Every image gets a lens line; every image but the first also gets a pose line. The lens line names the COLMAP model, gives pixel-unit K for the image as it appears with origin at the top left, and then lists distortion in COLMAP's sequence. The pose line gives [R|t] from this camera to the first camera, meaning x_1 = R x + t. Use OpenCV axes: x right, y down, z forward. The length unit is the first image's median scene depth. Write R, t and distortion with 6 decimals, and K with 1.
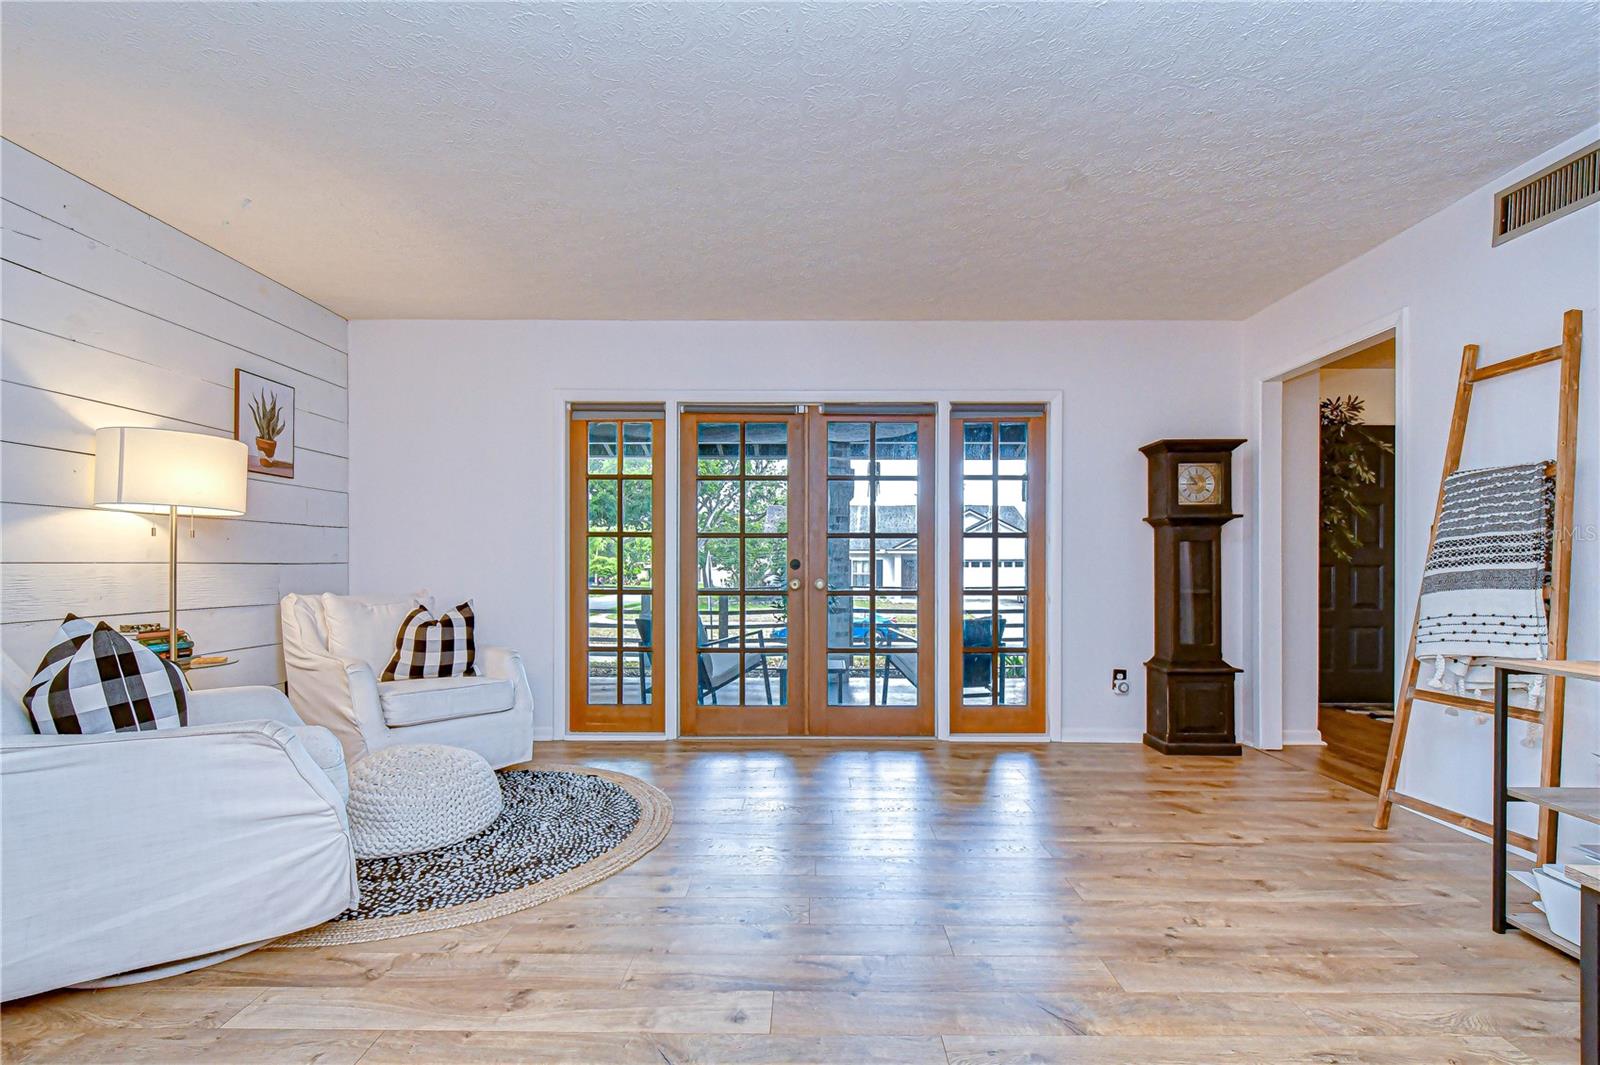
lens RADIAL K [[722.2, 0, 808.4], [0, 722.2, 564.6], [0, 0, 1]] dist [-0.000615, -0.000307]
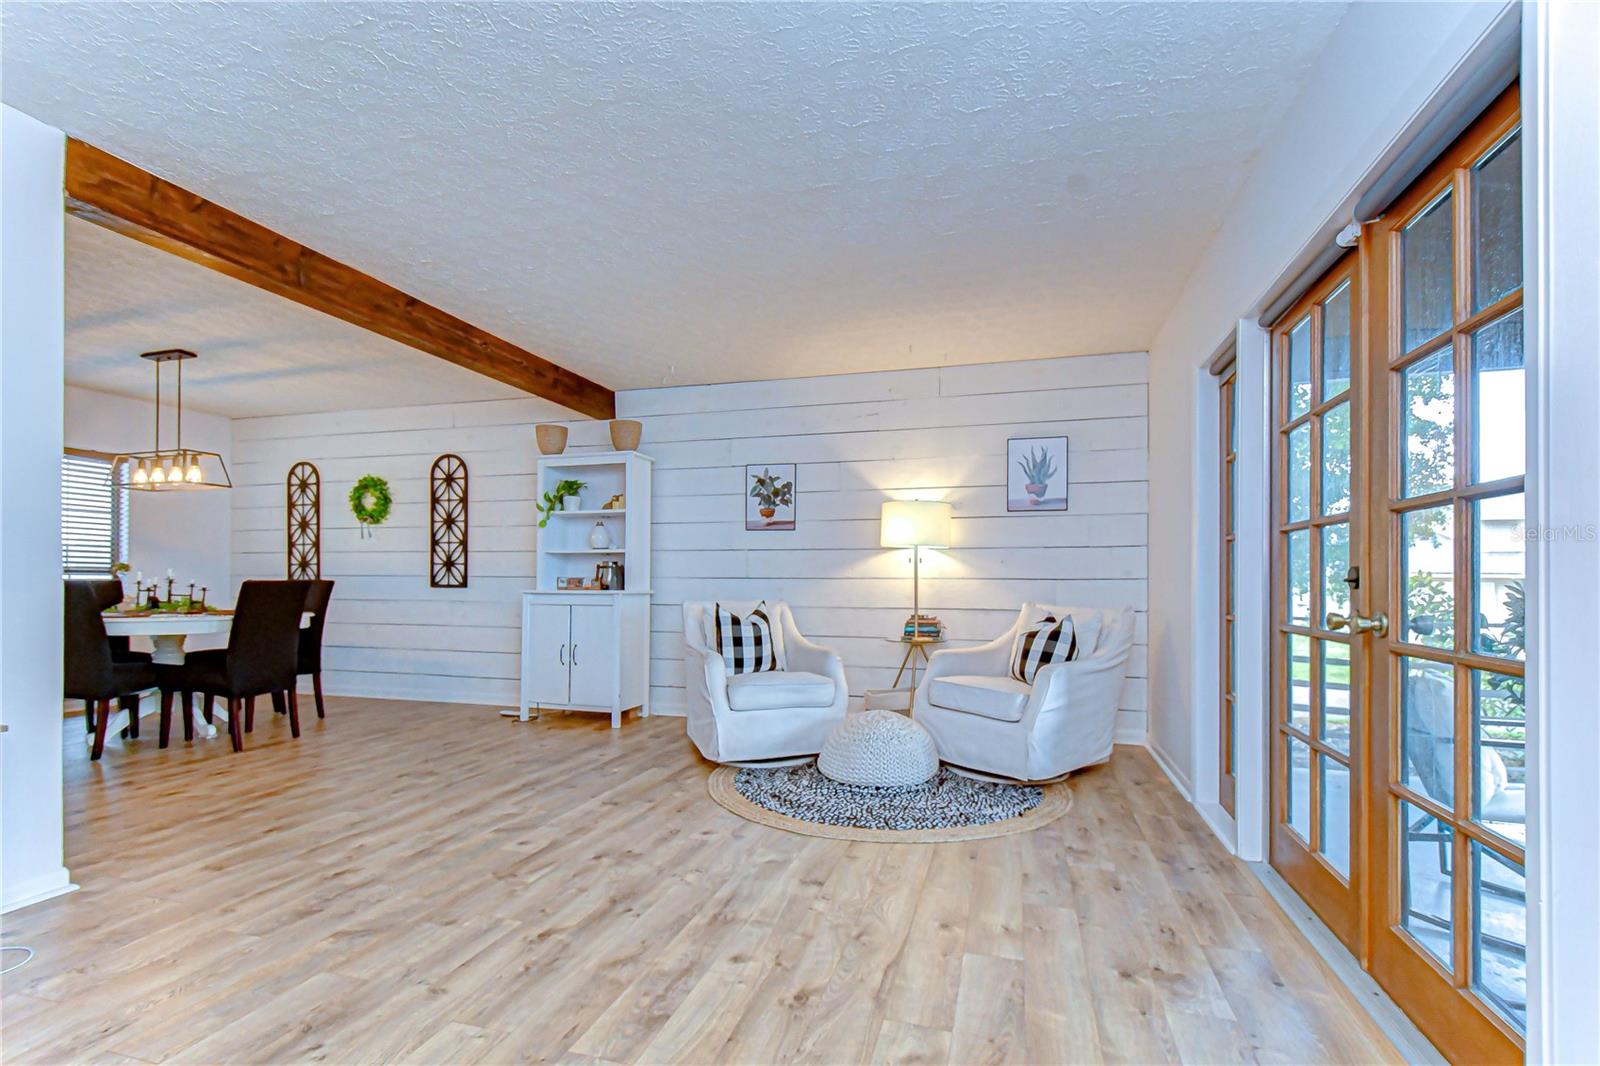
lens RADIAL K [[722.2, 0, 808.4], [0, 722.2, 565.1], [0, 0, 1]] dist [-0.000615, -0.000307]
pose [[-0.267440, -0.018145, -0.963404, 1.017762], [-0.008714, 0.999827, -0.016411, -0.002239], [0.963535, 0.004006, -0.267552, 1.560269]]
